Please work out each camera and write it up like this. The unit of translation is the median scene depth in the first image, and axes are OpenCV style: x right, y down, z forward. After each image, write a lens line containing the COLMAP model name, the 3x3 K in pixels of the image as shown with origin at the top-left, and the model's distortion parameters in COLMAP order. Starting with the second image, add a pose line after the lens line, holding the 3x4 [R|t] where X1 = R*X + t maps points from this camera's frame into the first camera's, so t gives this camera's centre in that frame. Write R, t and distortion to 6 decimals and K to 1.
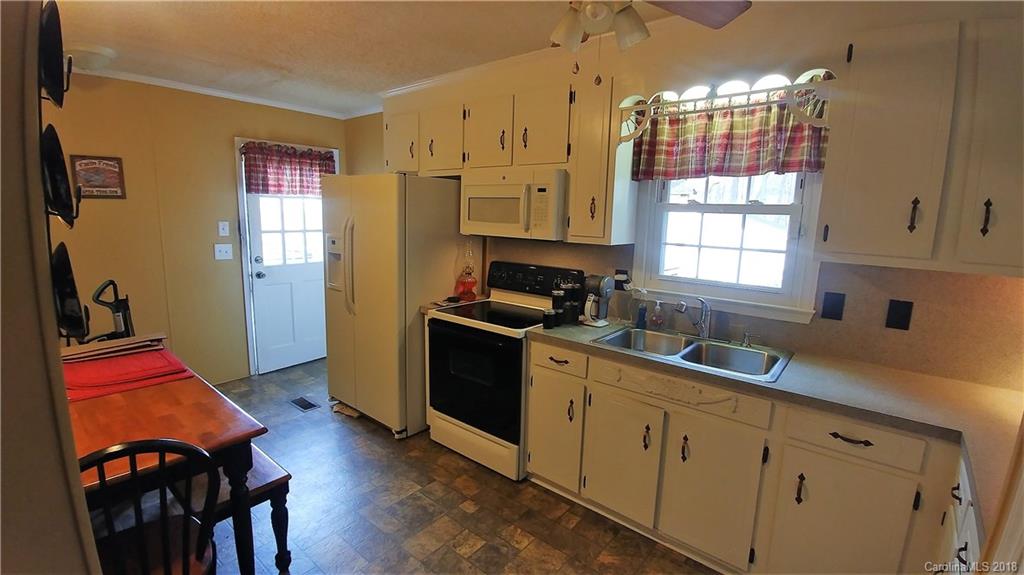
lens RADIAL K [[441.8, 0, 512.0], [0, 441.8, 287.5], [0, 0, 1]] dist [-0.034312, -0.008174]
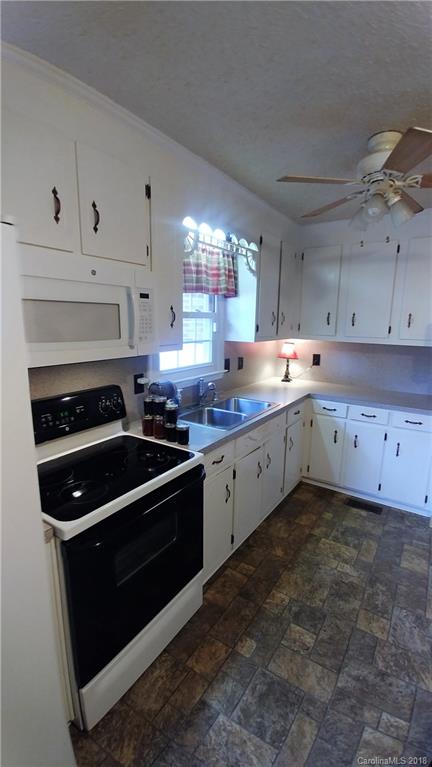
lens RADIAL K [[330.9, 0, 216.0], [0, 330.9, 383.5], [0, 0, 1]] dist [-0.034312, -0.008174]
pose [[-0.096316, -0.218695, 0.971028, -0.679176], [0.151874, 0.960911, 0.231481, -0.216600], [-0.983696, 0.169770, -0.059337, 1.088622]]
